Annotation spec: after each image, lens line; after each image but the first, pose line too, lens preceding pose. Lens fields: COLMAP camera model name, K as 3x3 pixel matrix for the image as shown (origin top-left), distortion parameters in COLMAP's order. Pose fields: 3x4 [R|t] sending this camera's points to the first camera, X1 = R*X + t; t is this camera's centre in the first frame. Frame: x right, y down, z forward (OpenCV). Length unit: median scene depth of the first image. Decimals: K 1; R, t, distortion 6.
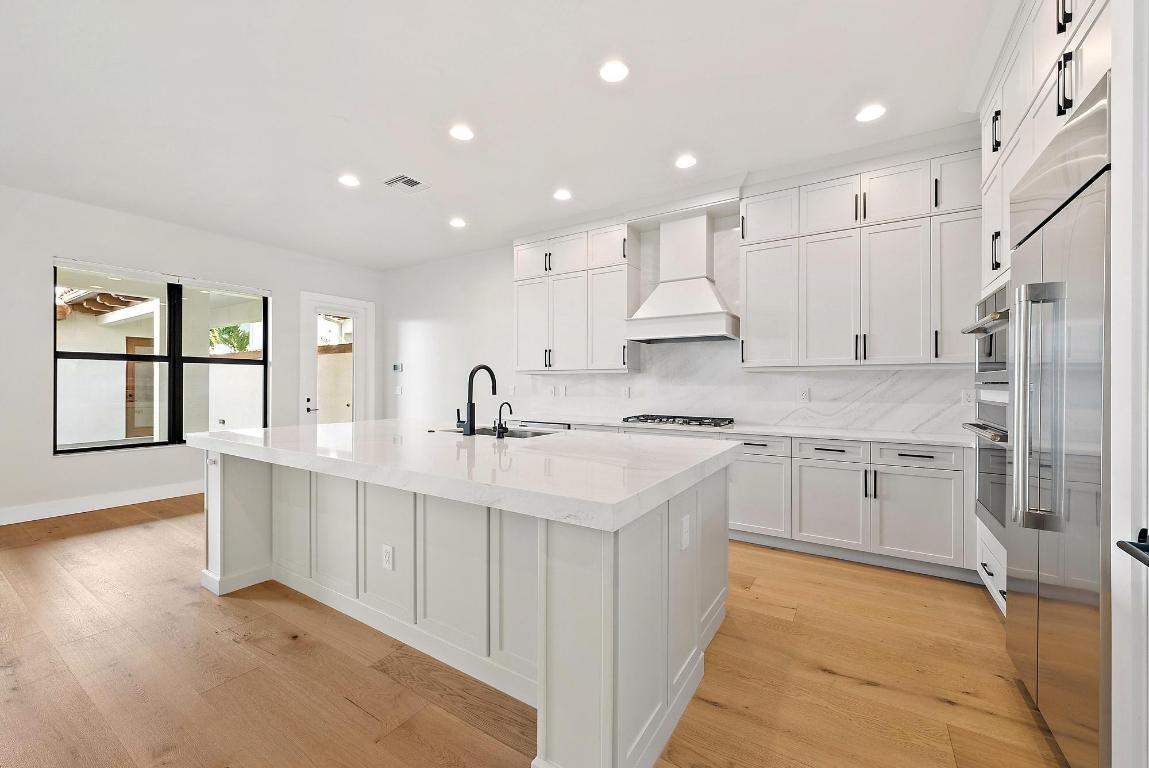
lens RADIAL K [[452.2, 0, 580.4], [0, 452.2, 381.2], [0, 0, 1]] dist [0.003635, 0.000064]
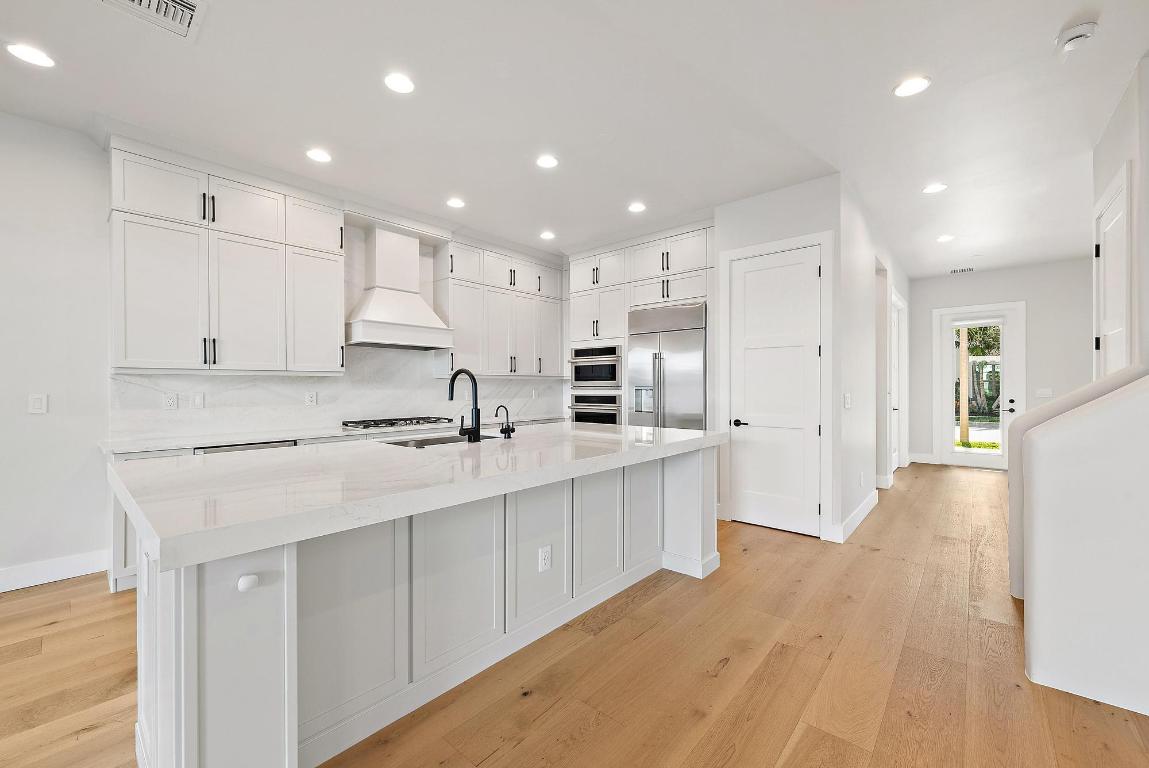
lens RADIAL K [[461.0, 0, 574.6], [0, 461.0, 388.7], [0, 0, 1]] dist [0.000738, -0.000014]
pose [[0.152206, -0.006637, 0.988327, -0.795284], [0.003438, 0.999975, 0.006186, 0.002154], [-0.988343, 0.002456, 0.152225, 0.431602]]
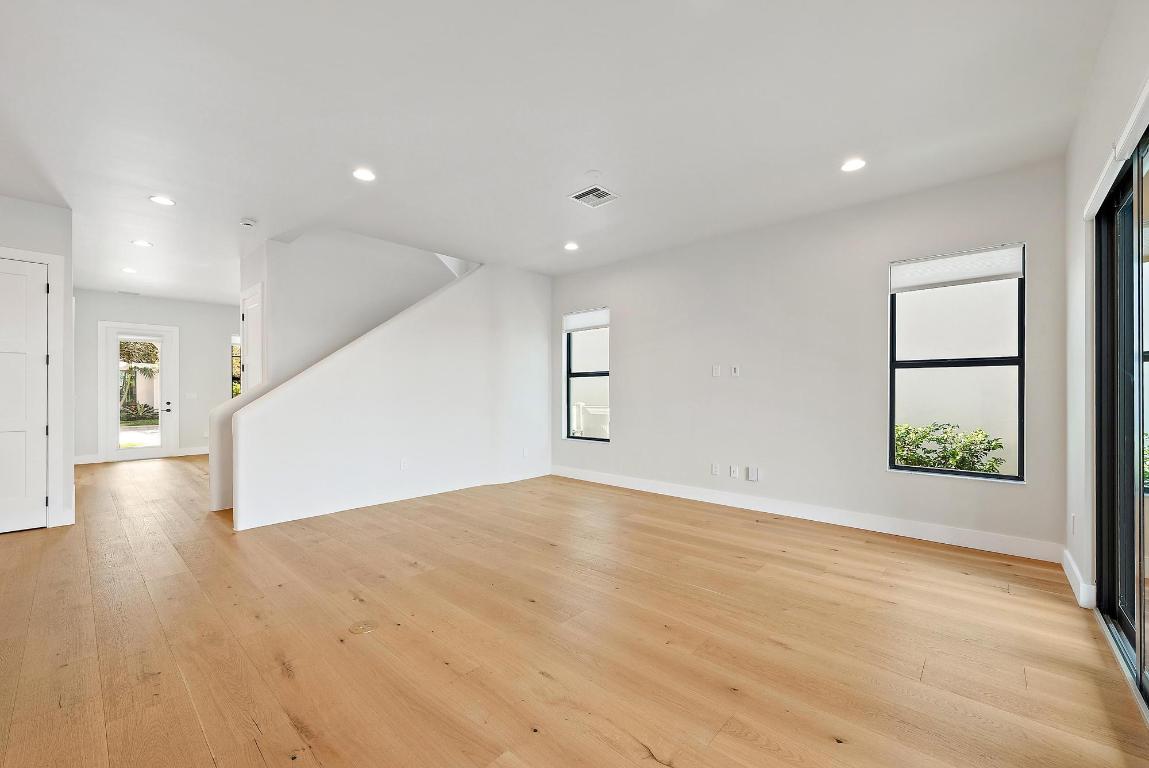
lens RADIAL K [[461.0, 0, 574.6], [0, 461.0, 388.7], [0, 0, 1]] dist [0.000738, -0.000014]
pose [[-0.984021, 0.001114, 0.178047, -1.157695], [0.000497, 0.999994, -0.003507, 0.005360], [-0.178050, -0.003362, -0.984016, 0.905035]]
